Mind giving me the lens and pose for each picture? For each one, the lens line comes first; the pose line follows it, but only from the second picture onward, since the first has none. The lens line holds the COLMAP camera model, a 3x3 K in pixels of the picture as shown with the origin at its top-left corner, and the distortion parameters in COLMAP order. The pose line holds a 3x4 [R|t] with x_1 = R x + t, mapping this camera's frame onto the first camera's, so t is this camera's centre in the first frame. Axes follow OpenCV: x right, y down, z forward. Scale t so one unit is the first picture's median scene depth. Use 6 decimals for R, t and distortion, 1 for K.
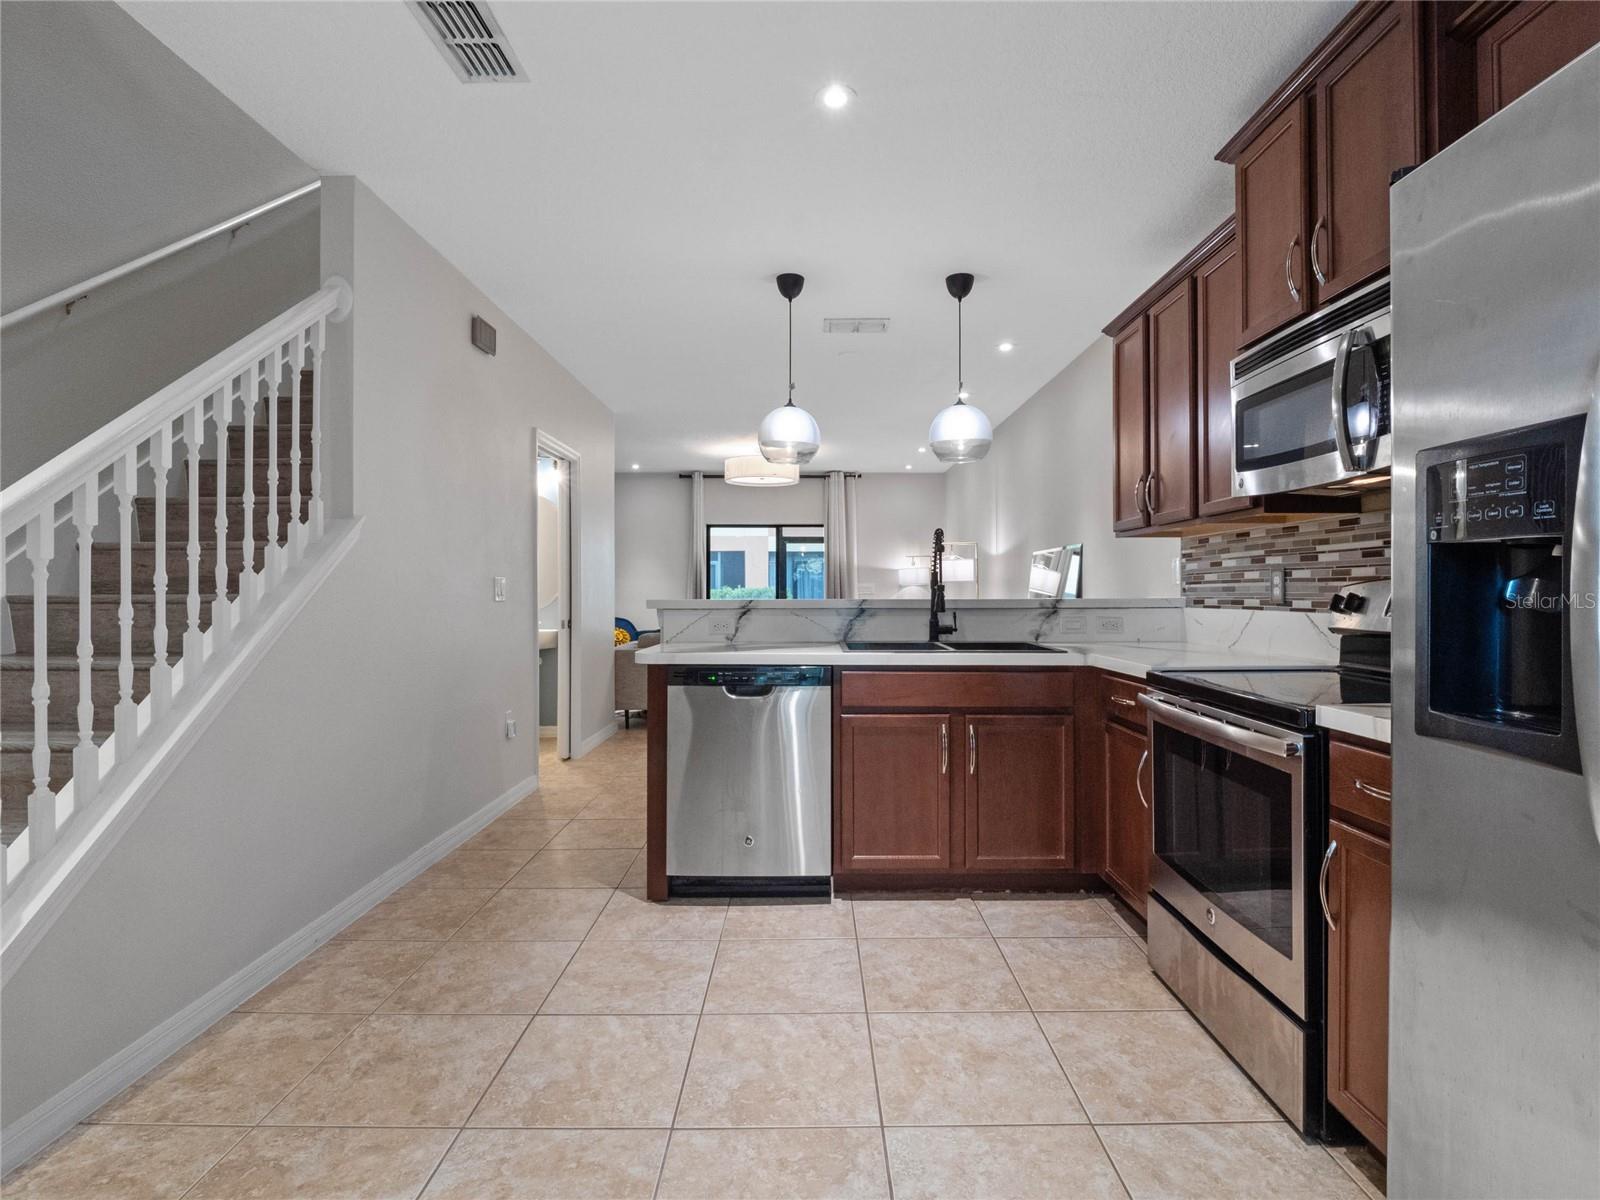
lens RADIAL K [[782.1, 0, 805.0], [0, 782.1, 593.1], [0, 0, 1]] dist [-0.010738, -0.003607]
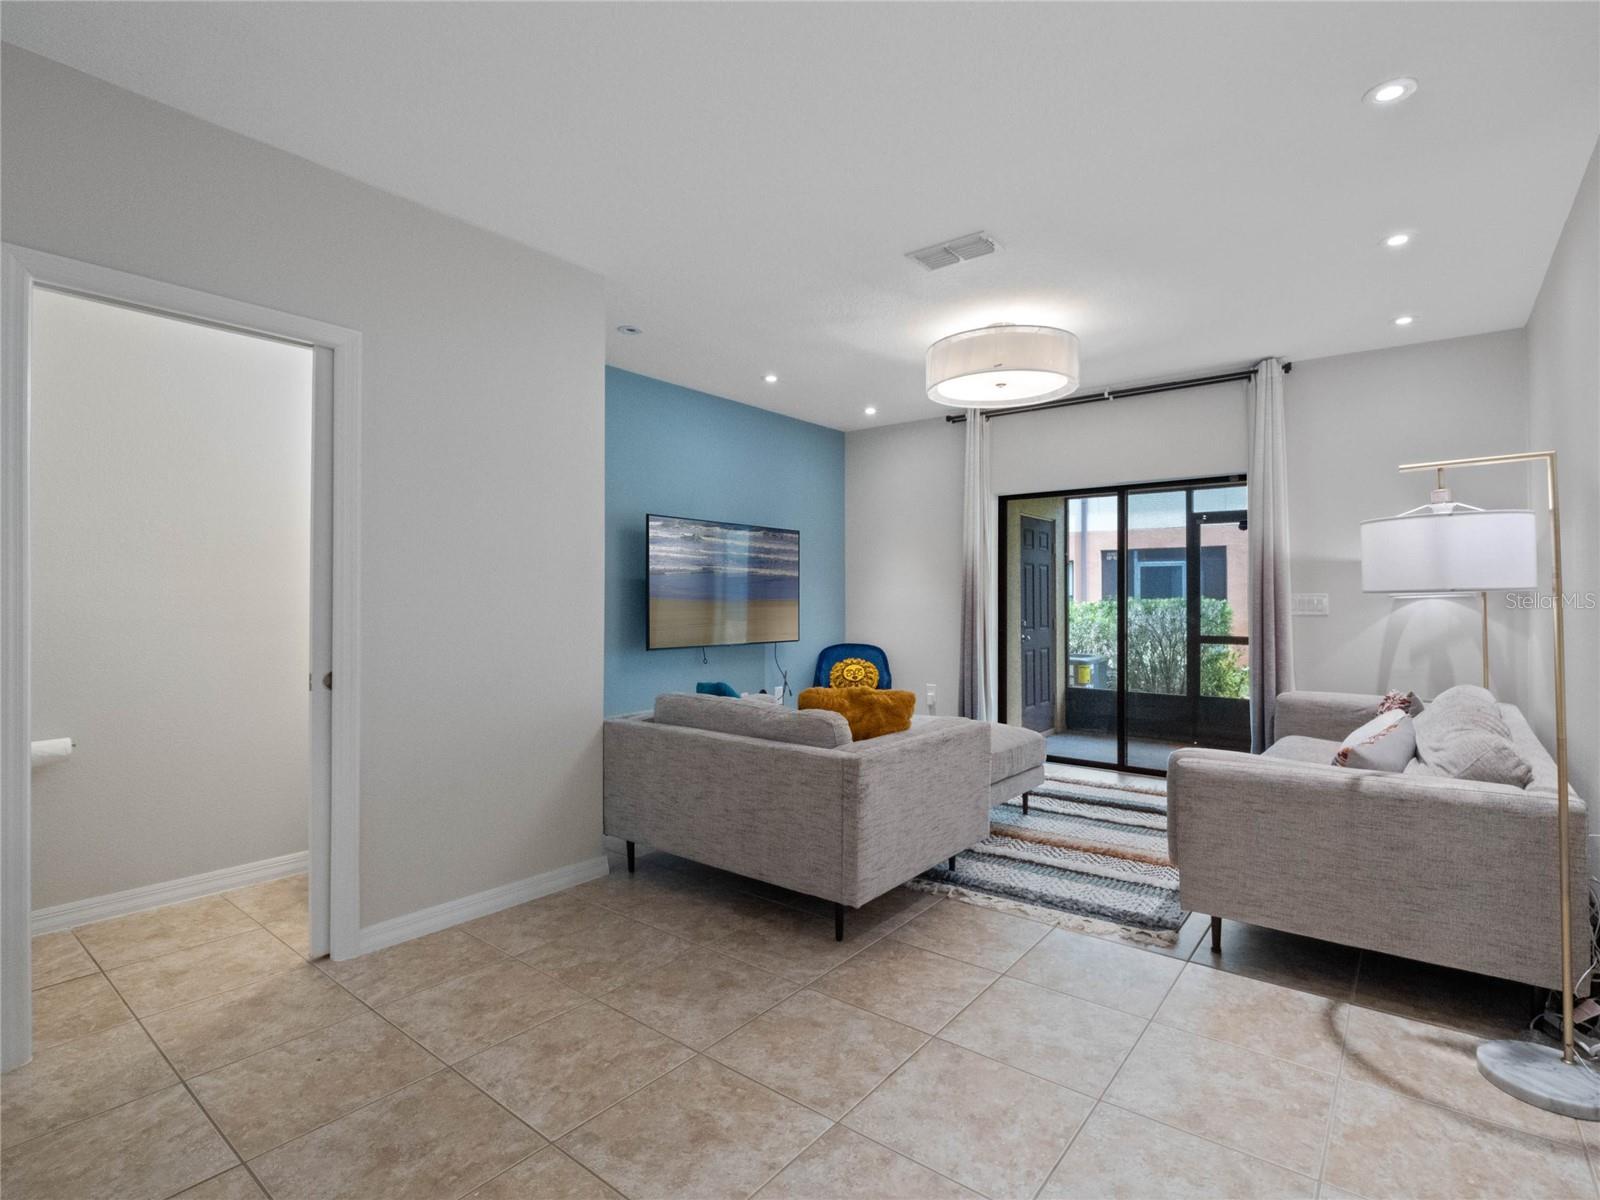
lens RADIAL K [[782.1, 0, 805.0], [0, 782.1, 593.1], [0, 0, 1]] dist [-0.010738, -0.003607]
pose [[0.789379, -0.002492, -0.613901, 0.429825], [-0.004538, 0.999941, -0.009894, -0.021125], [0.613890, 0.010596, 0.789321, 1.497157]]
